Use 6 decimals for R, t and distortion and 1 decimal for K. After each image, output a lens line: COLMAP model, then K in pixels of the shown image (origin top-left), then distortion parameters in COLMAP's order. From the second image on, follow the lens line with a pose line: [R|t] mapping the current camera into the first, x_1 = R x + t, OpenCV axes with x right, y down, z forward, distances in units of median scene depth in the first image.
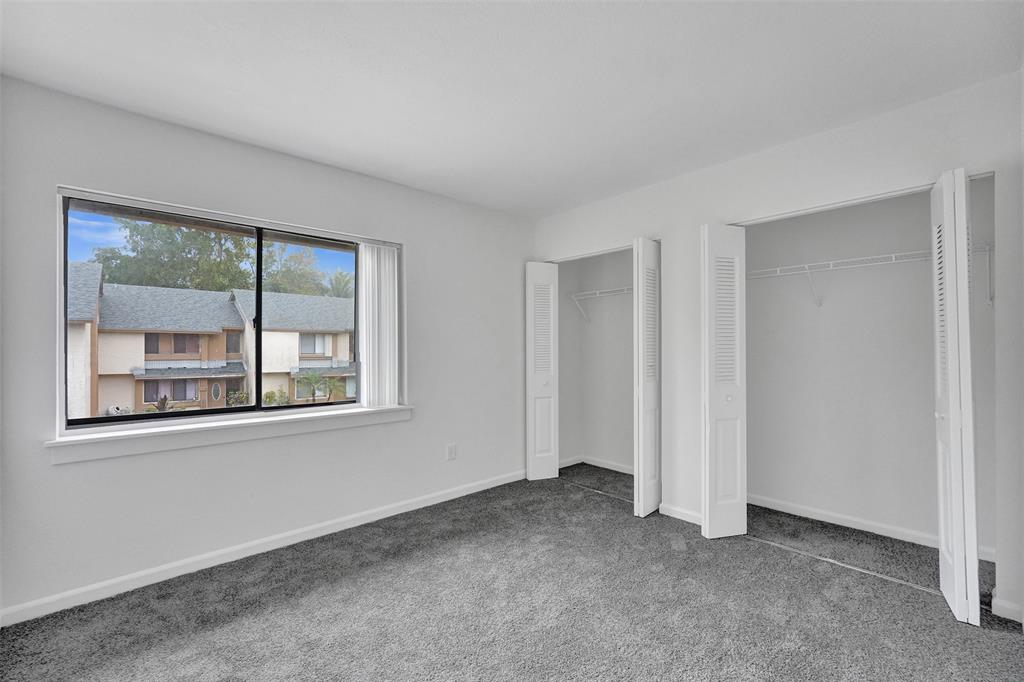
lens RADIAL K [[432.3, 0, 509.5], [0, 432.3, 336.1], [0, 0, 1]] dist [-0.002767, -0.000244]
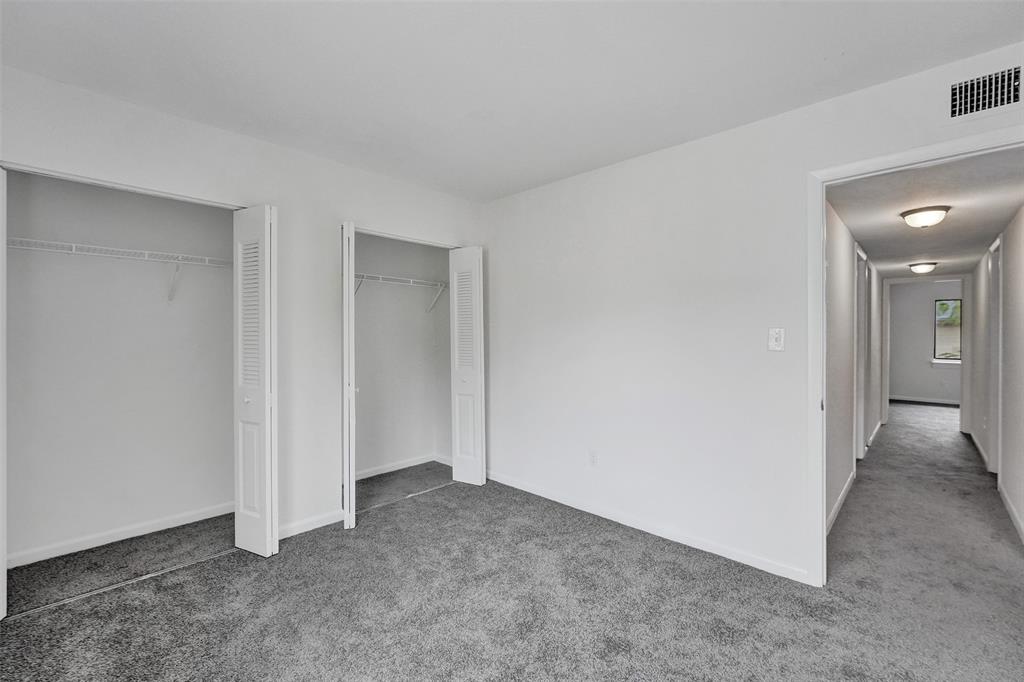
lens RADIAL K [[442.6, 0, 512.0], [0, 442.6, 341.0], [0, 0, 1]] dist [-0.001105, -0.000120]
pose [[-0.082651, 0.002597, 0.996575, -0.579171], [-0.017772, 0.999834, -0.004080, 0.020191], [-0.996420, -0.018049, -0.082591, 0.663259]]
